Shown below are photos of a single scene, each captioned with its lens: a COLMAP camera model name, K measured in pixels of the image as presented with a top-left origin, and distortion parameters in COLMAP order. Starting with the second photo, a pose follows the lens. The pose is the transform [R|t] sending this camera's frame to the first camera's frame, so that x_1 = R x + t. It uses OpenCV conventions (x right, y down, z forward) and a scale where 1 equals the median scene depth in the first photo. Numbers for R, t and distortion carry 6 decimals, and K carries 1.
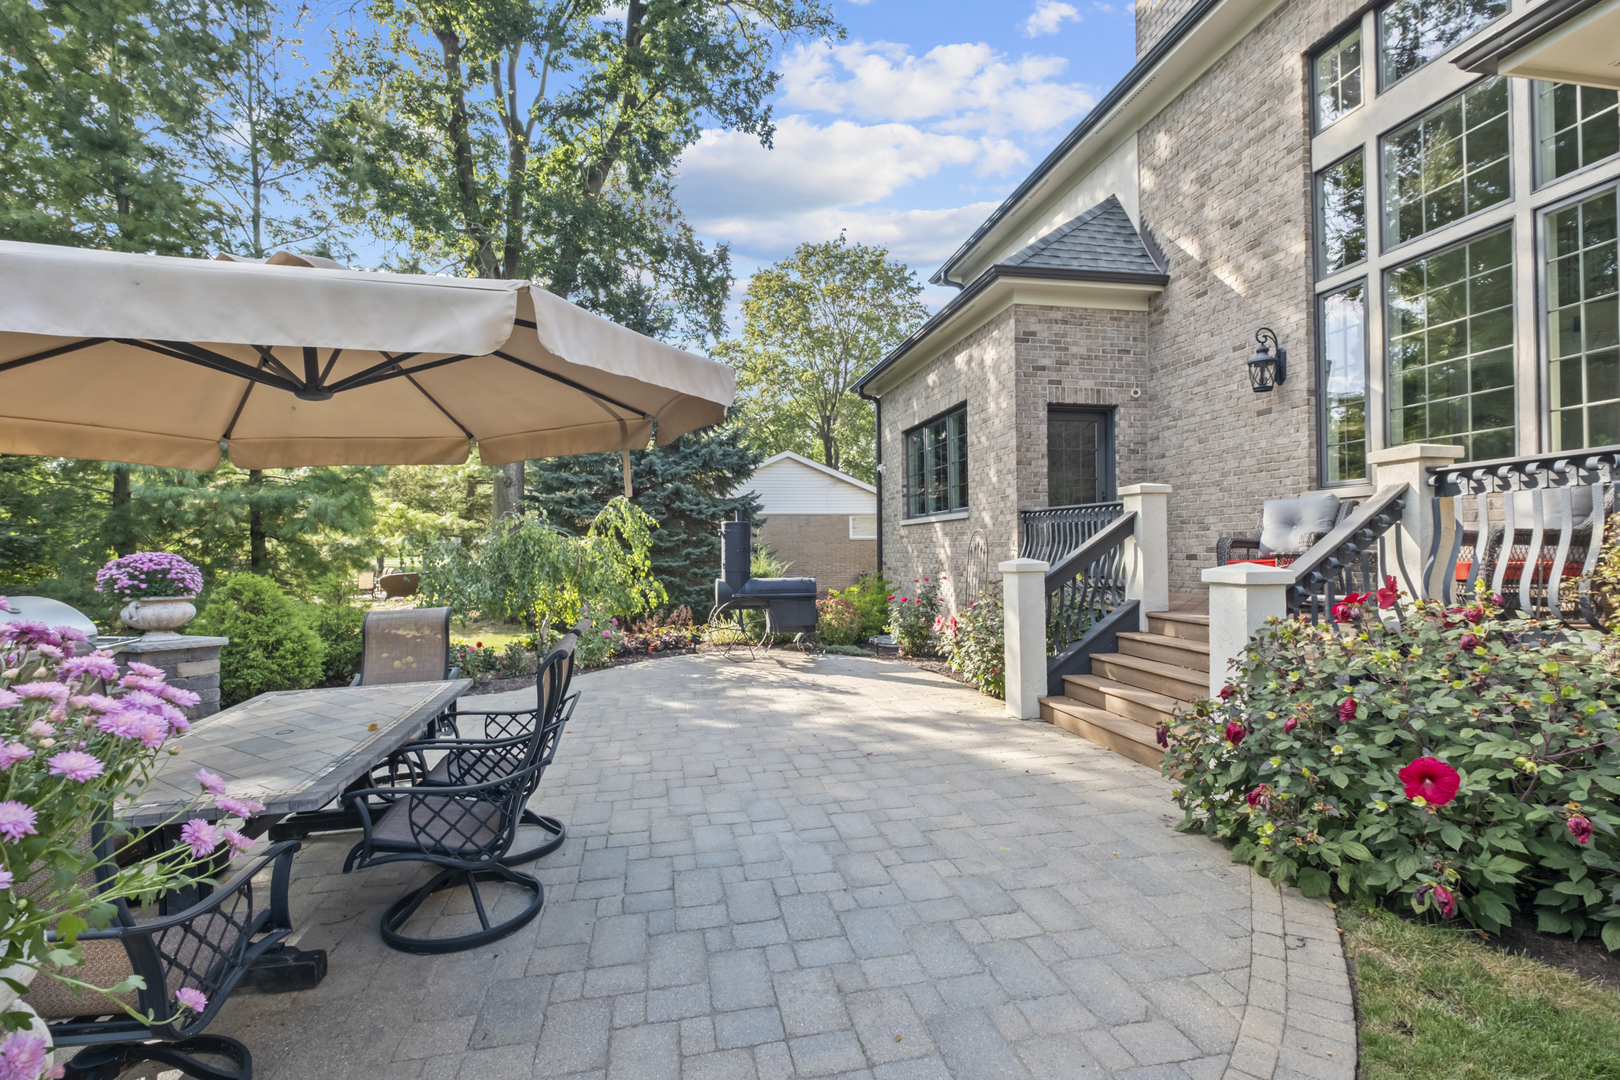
lens RADIAL K [[703.1, 0, 821.6], [0, 703.1, 537.4], [0, 0, 1]] dist [-0.005376, -0.000406]
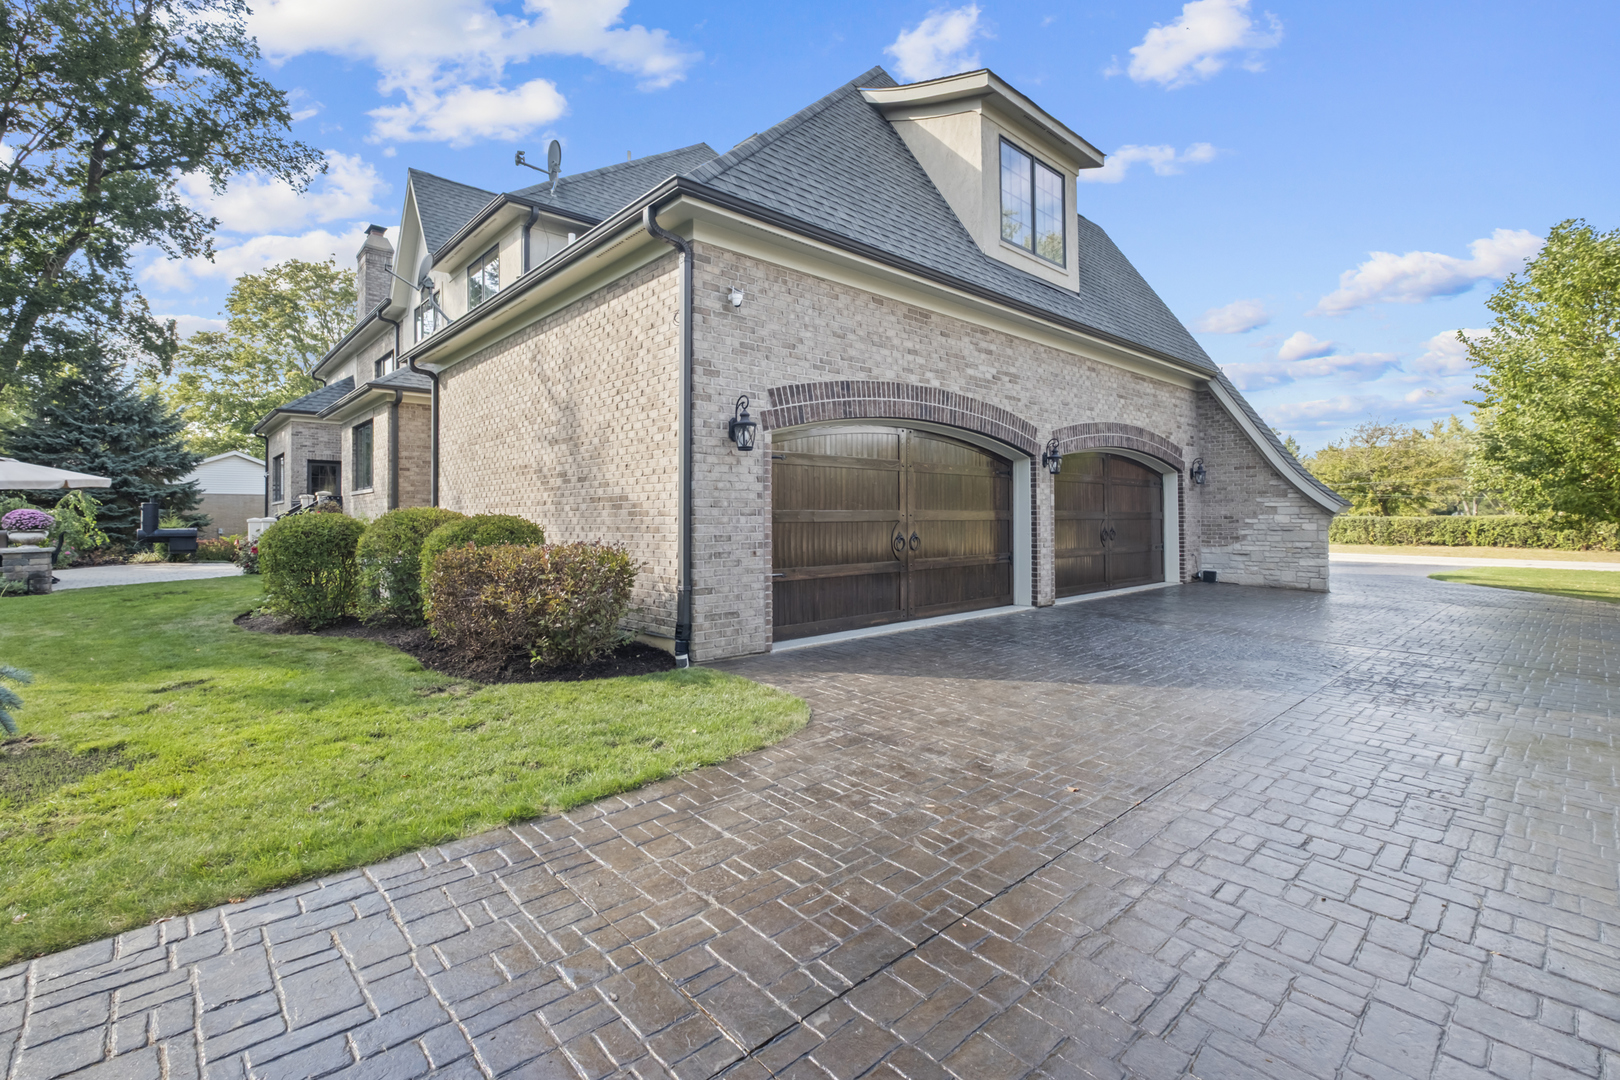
lens RADIAL K [[703.1, 0, 811.0], [0, 703.1, 500.4], [0, 0, 1]] dist [-0.005376, -0.000406]
pose [[0.856126, 0.015831, 0.516524, 0.281771], [-0.005903, 0.999765, -0.020857, 0.001290], [-0.516733, 0.014807, 0.856019, -1.057068]]
